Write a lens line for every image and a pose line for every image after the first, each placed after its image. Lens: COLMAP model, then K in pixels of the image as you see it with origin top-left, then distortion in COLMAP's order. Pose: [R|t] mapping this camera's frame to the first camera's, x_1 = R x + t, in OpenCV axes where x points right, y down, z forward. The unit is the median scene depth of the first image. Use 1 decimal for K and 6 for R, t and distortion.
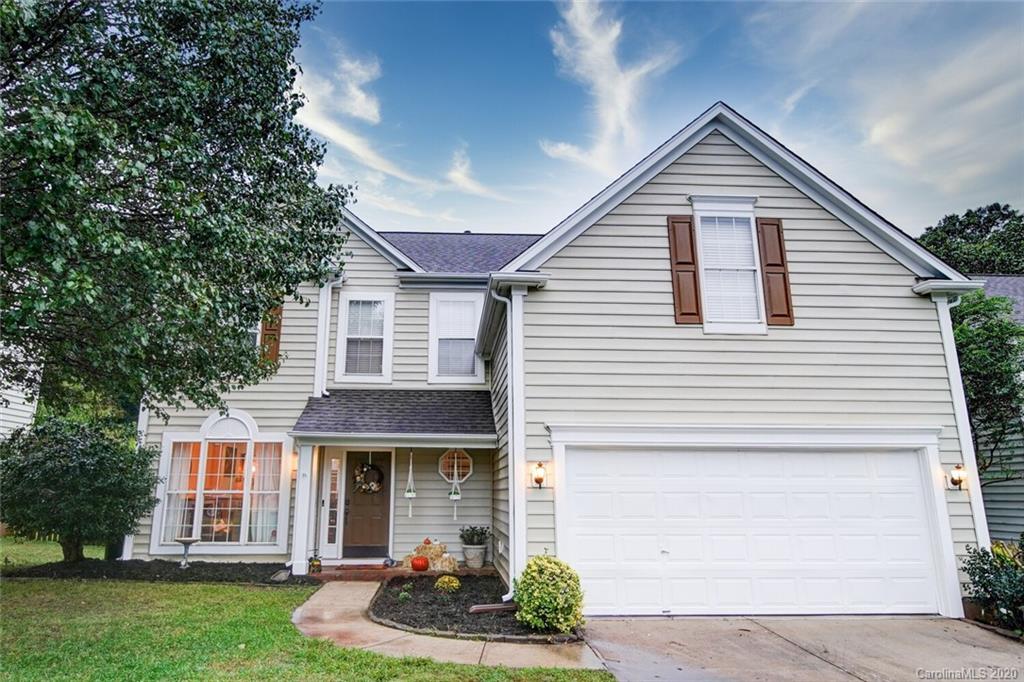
lens RADIAL K [[554.4, 0, 509.1], [0, 554.4, 370.9], [0, 0, 1]] dist [0.002917, 0.001313]
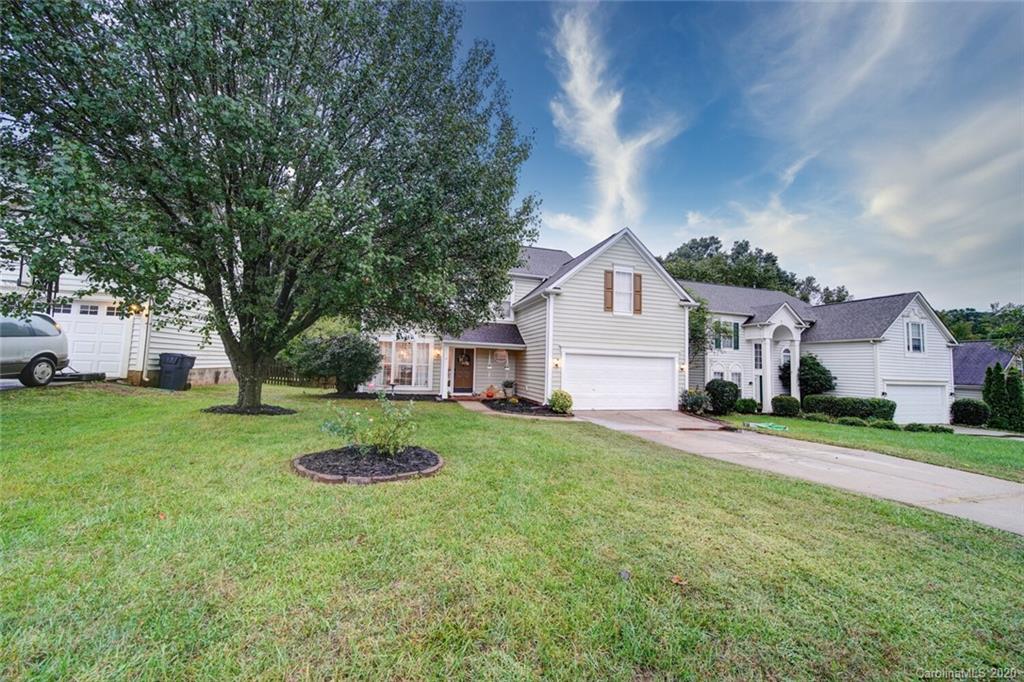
lens RADIAL K [[361.1, 0, 510.7], [0, 361.1, 339.0], [0, 0, 1]] dist [0.000798, -0.002296]
pose [[0.970247, 0.045302, 0.237843, -0.560919], [-0.080502, 0.986812, 0.140435, -0.157984], [-0.228344, -0.155404, 0.961098, -0.635951]]
